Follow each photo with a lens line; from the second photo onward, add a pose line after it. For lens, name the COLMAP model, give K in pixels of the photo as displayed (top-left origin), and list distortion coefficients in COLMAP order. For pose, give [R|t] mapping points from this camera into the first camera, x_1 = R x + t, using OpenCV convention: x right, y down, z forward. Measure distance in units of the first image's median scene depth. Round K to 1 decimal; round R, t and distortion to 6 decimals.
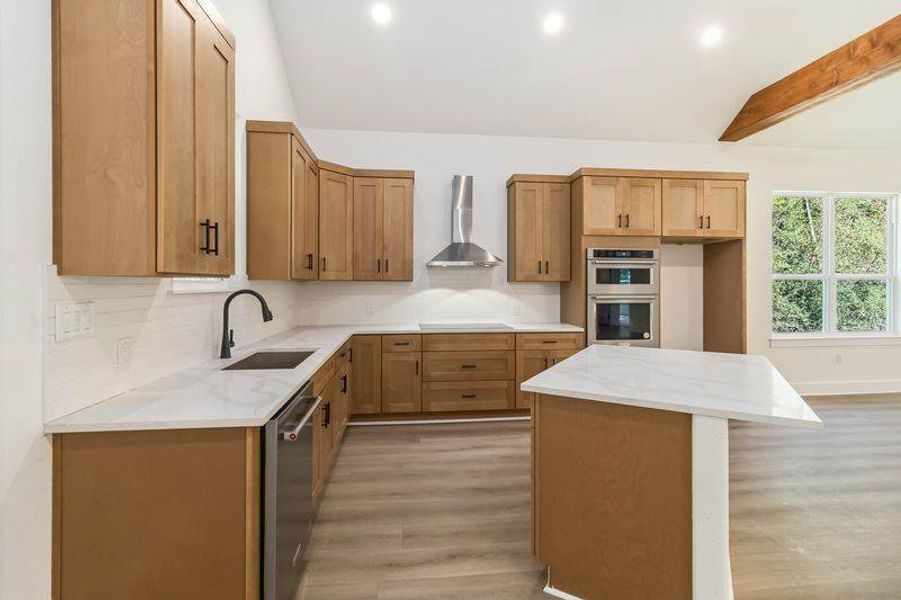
lens RADIAL K [[428.9, 0, 452.8], [0, 428.9, 291.5], [0, 0, 1]] dist [-0.004291, -0.000199]
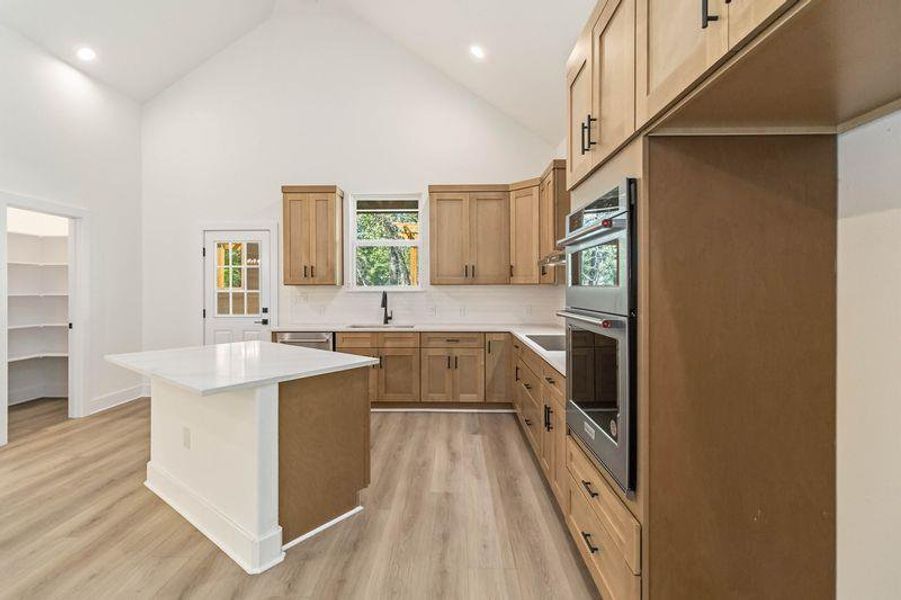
lens RADIAL K [[428.9, 0, 447.6], [0, 428.9, 291.3], [0, 0, 1]] dist [-0.004291, -0.000199]
pose [[-0.142420, -0.000213, -0.989806, 0.841575], [-0.020146, 0.999793, 0.002684, -0.006660], [0.989601, 0.020322, -0.142395, 0.919611]]
